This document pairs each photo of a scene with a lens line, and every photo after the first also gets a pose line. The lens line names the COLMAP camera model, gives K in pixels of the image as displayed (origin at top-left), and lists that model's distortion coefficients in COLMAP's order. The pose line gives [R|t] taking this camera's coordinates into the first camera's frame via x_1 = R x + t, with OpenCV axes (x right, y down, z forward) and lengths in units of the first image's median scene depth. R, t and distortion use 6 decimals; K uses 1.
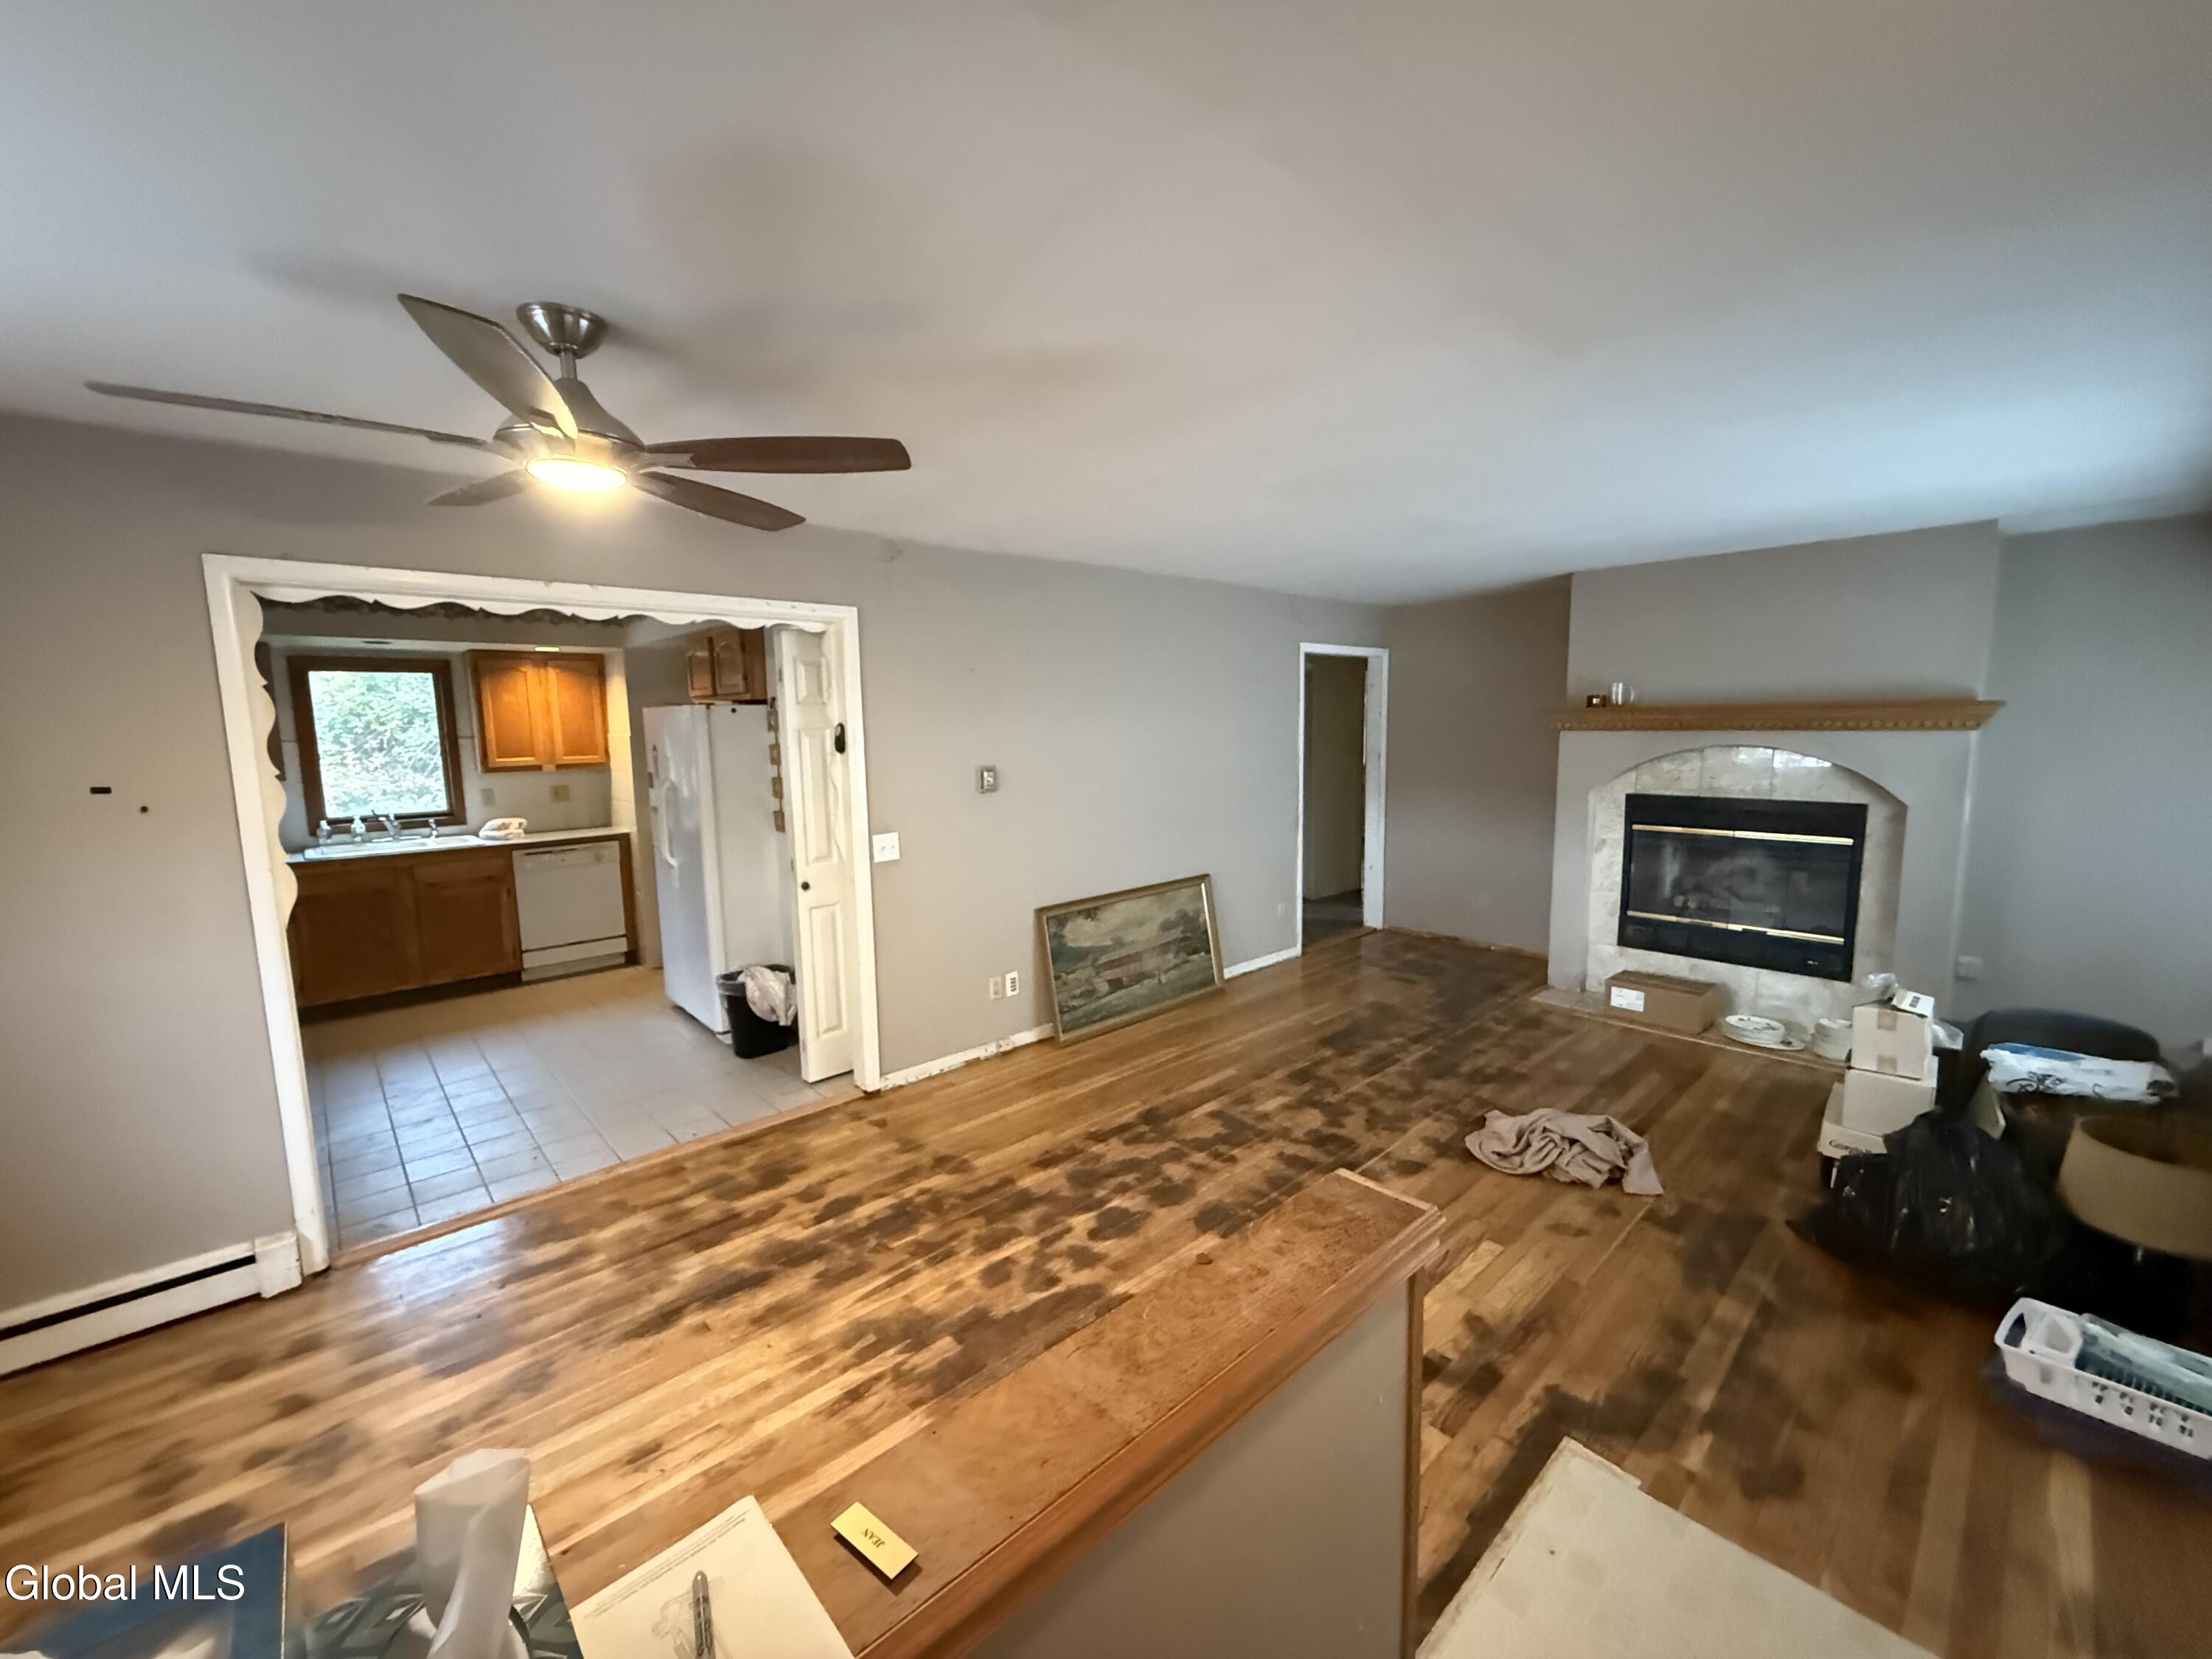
lens RADIAL K [[883.6, 0, 1095.8], [0, 883.6, 824.1], [0, 0, 1]] dist [-0.002064, 0.000956]
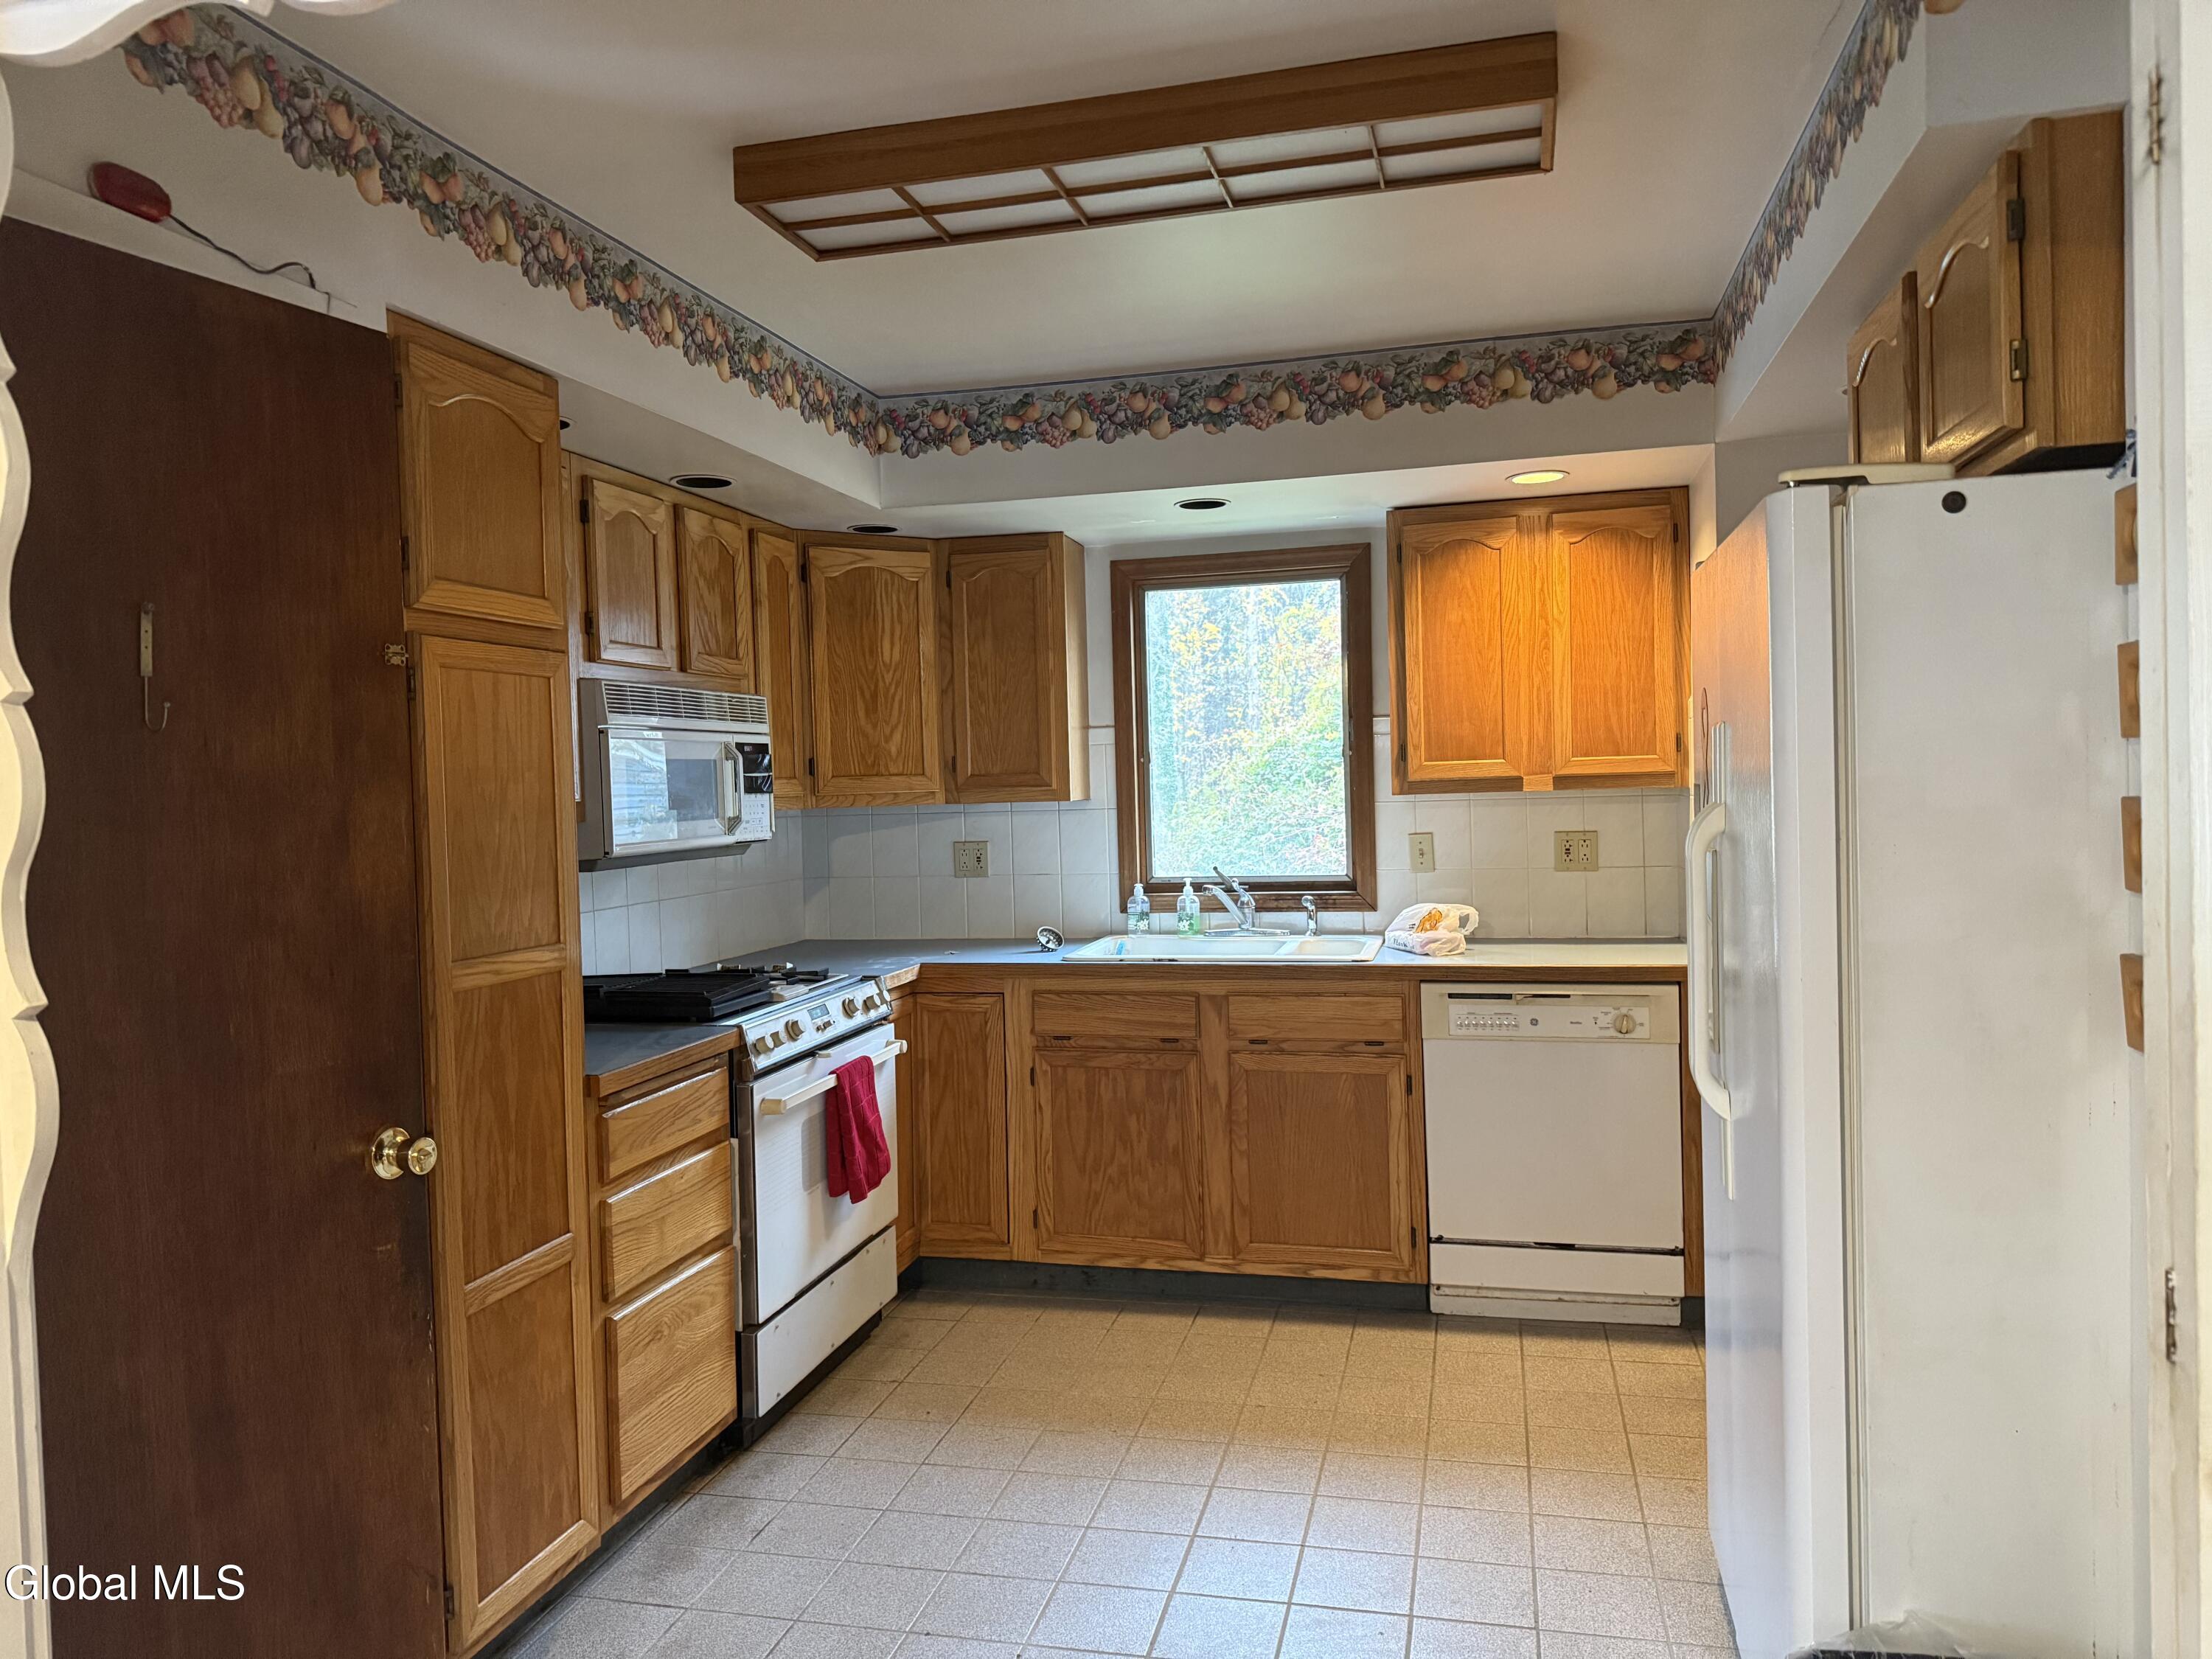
lens RADIAL K [[1553.6, 0, 1096.7], [0, 1553.6, 816.6], [0, 0, 1]] dist [0.002657, -0.009282]
pose [[0.551253, 0.019315, -0.834114, -0.152822], [-0.080339, 0.996315, -0.030024, -0.012373], [0.830461, 0.083563, 0.550774, 0.473431]]
